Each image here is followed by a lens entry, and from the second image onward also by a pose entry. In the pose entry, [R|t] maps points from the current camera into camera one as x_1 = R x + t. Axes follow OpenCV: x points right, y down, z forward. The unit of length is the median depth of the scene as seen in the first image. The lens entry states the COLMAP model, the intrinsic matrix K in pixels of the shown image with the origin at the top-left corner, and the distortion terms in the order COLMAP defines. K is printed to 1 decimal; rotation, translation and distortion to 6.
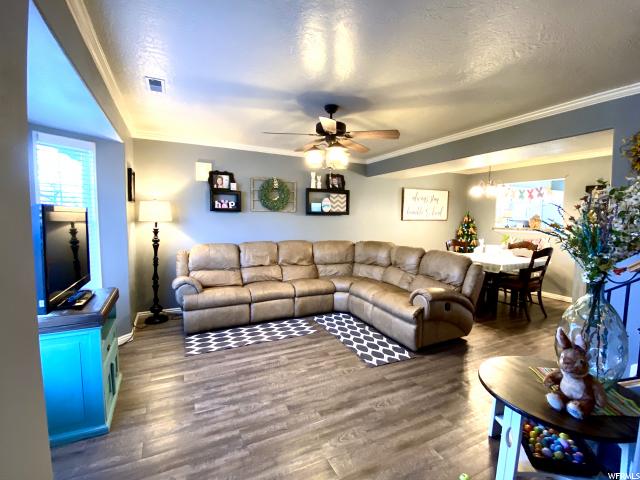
lens RADIAL K [[297.4, 0, 323.7], [0, 297.4, 236.6], [0, 0, 1]] dist [0.022396, -0.027874]
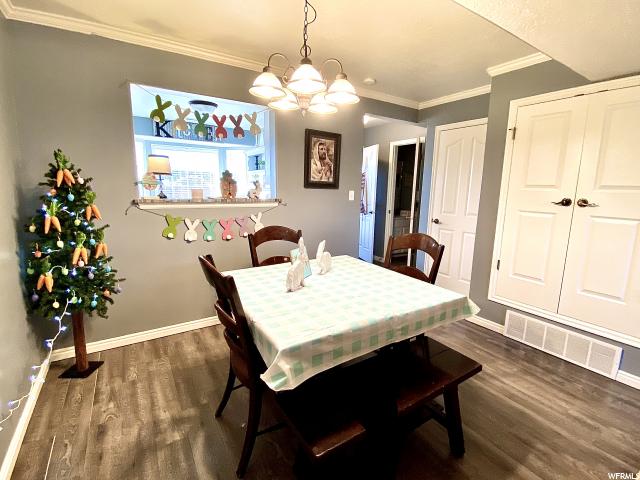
lens RADIAL K [[297.4, 0, 323.7], [0, 297.4, 236.6], [0, 0, 1]] dist [0.022396, -0.027874]
pose [[-0.109083, -0.183352, 0.976976, 0.156410], [0.033917, 0.981583, 0.188003, -0.049121], [-0.993454, 0.053644, -0.100855, 0.813901]]
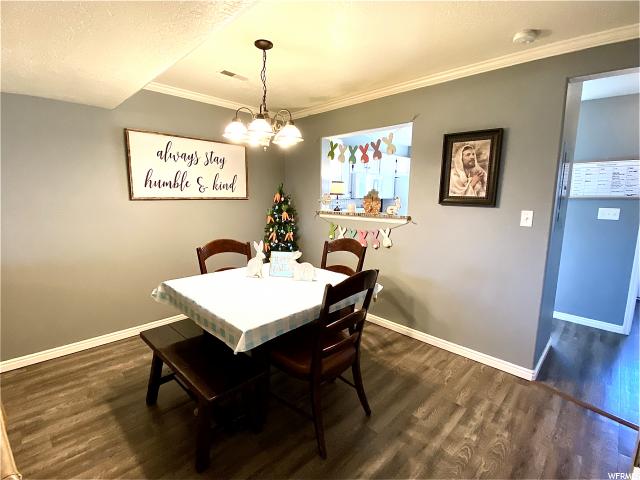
lens RADIAL K [[297.4, 0, 323.7], [0, 297.4, 236.6], [0, 0, 1]] dist [0.022396, -0.027874]
pose [[0.940855, -0.042438, 0.336142, 0.379580], [0.016424, 0.996671, 0.079862, -0.027130], [-0.338412, -0.069618, 0.938419, 0.432044]]
